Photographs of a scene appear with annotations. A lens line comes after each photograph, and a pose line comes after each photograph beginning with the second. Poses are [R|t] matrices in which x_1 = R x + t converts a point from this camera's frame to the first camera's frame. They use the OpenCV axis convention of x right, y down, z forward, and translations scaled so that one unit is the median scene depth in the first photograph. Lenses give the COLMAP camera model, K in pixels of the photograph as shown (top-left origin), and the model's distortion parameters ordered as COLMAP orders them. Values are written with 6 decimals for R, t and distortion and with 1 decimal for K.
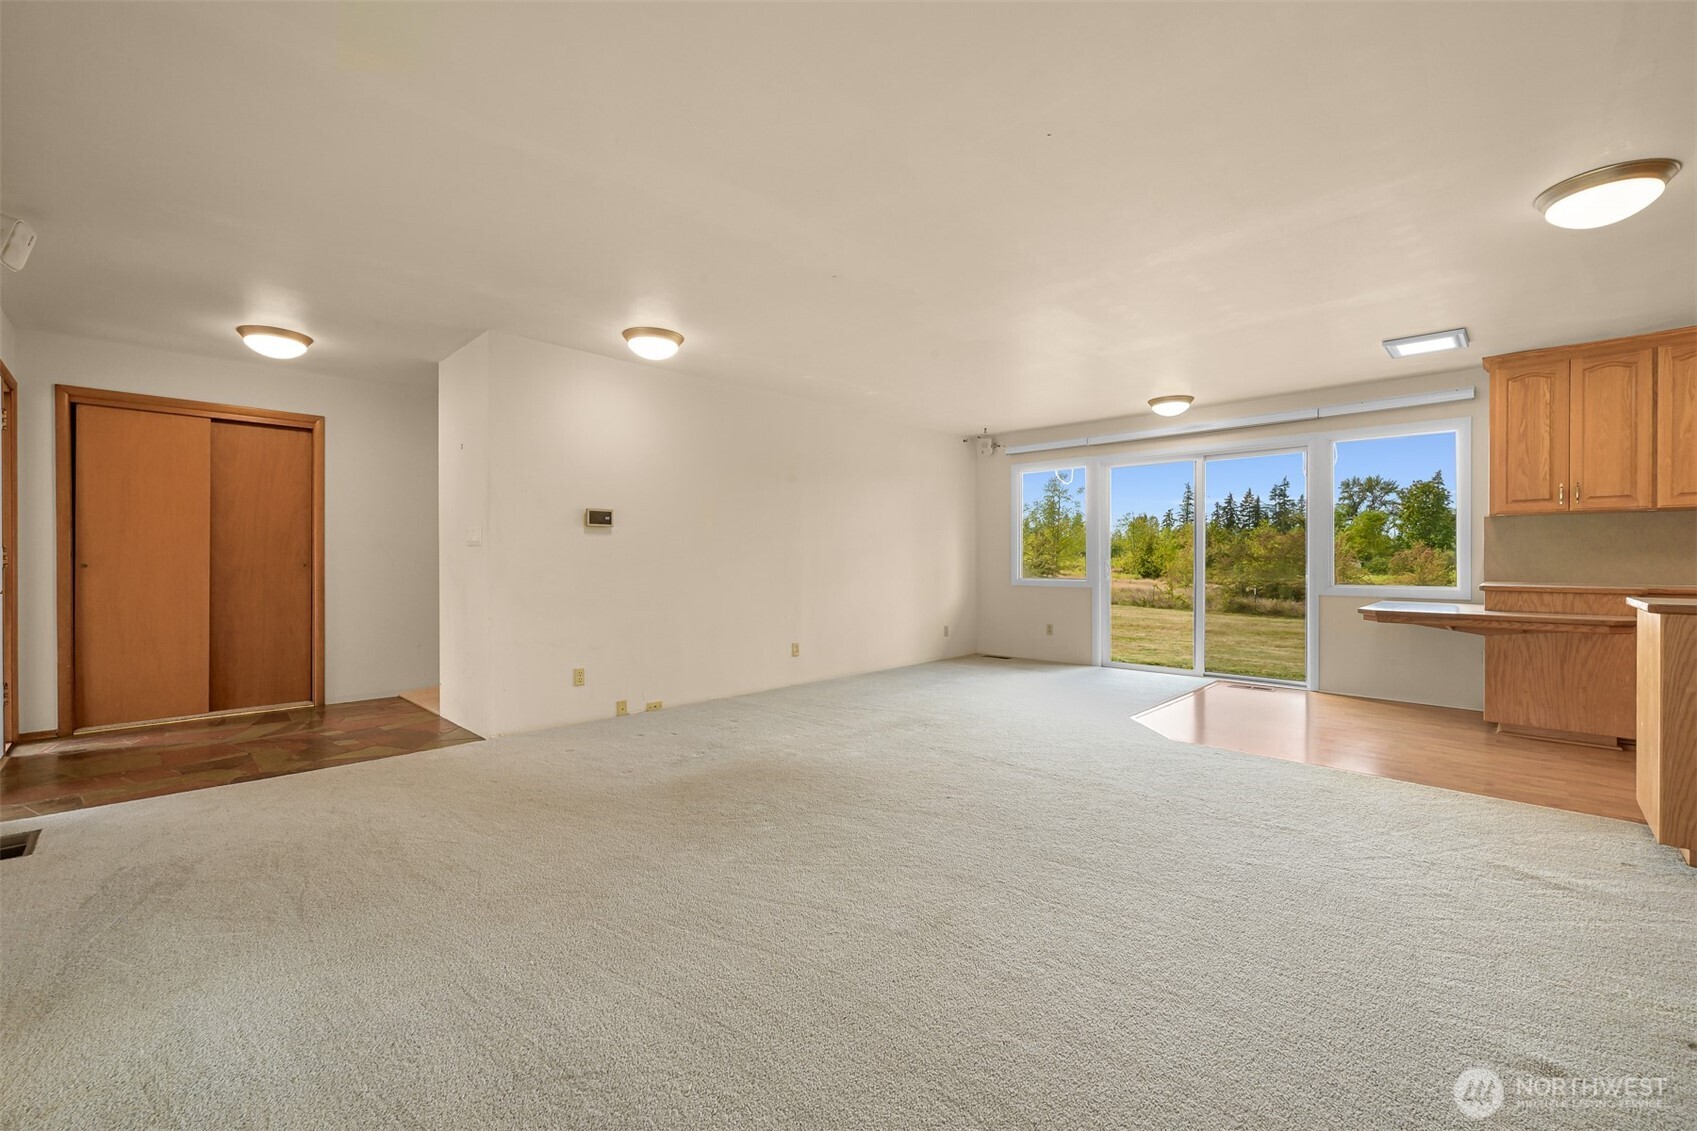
lens RADIAL K [[701.5, 0, 850.8], [0, 701.5, 564.7], [0, 0, 1]] dist [-0.000554, -0.000055]
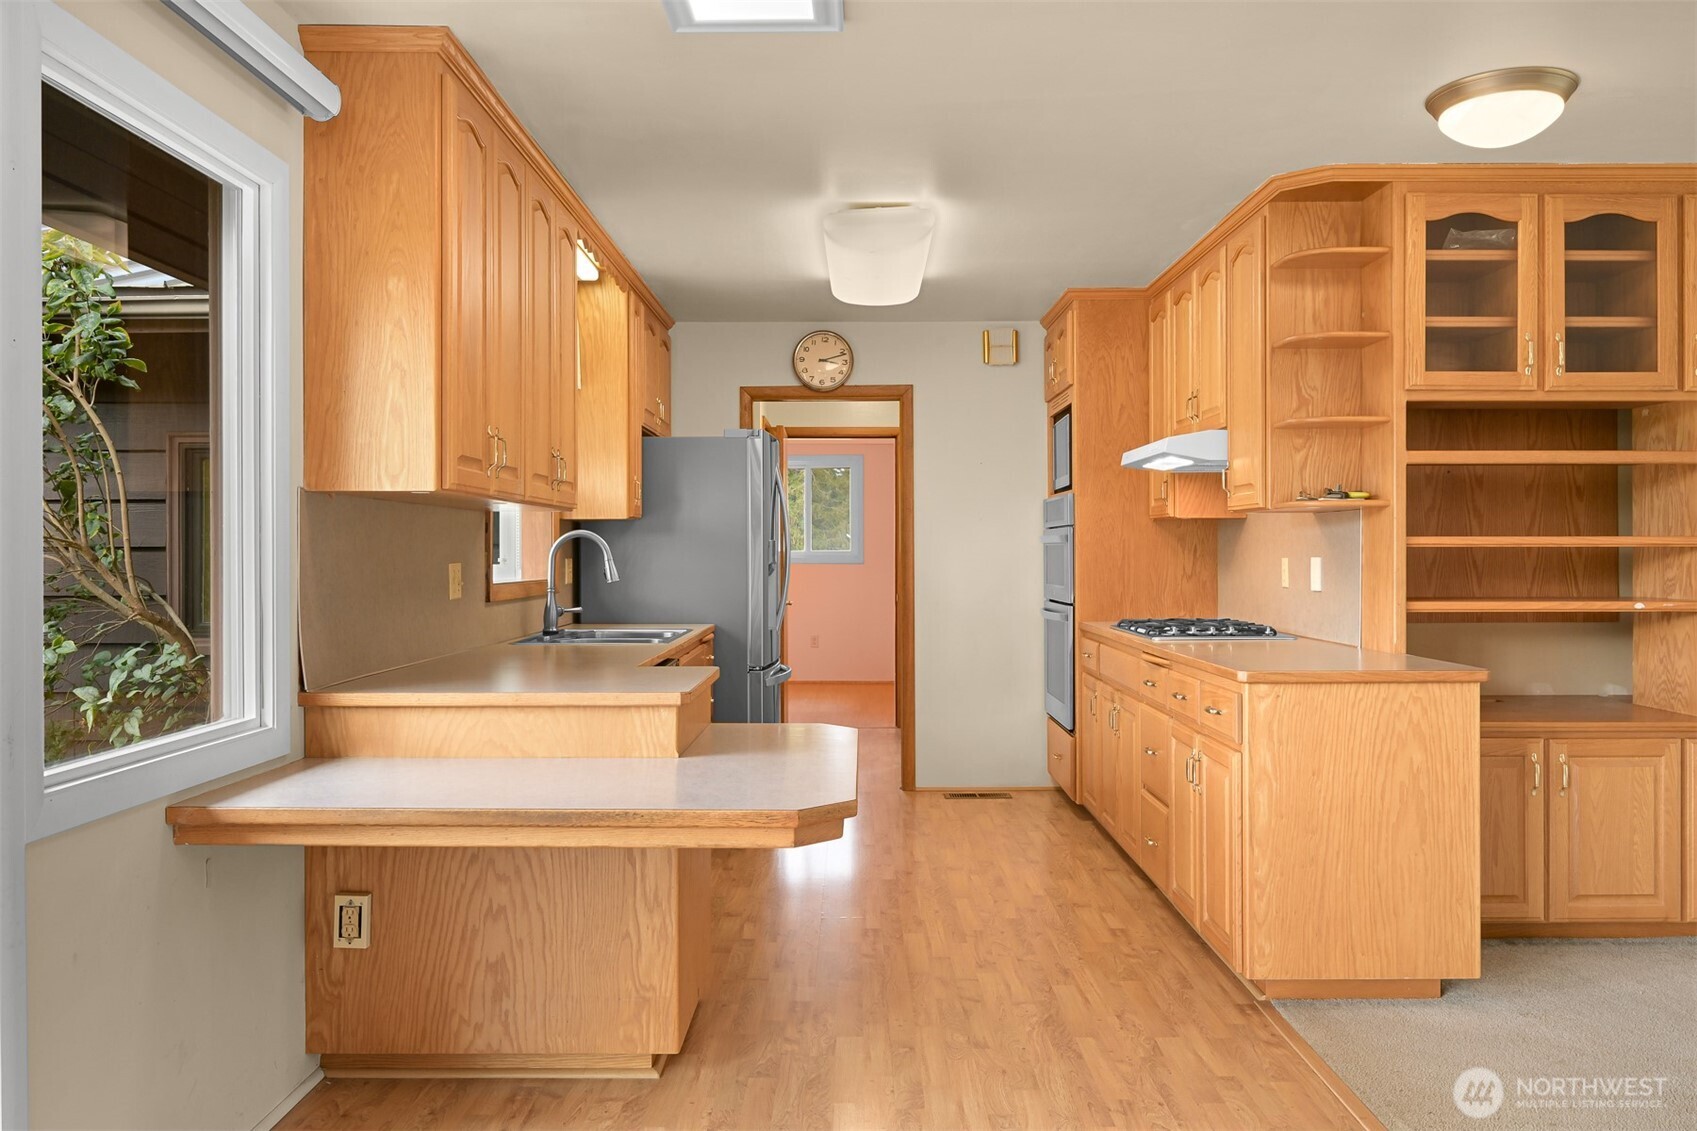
lens RADIAL K [[1291.2, 0, 850.4], [0, 1291.2, 553.4], [0, 0, 1]] dist [-0.003908, -0.001323]
pose [[-0.689994, -0.000904, 0.723815, 0.326354], [0.002796, 0.999988, 0.003915, -0.044908], [-0.723810, 0.004725, -0.689983, 1.346122]]
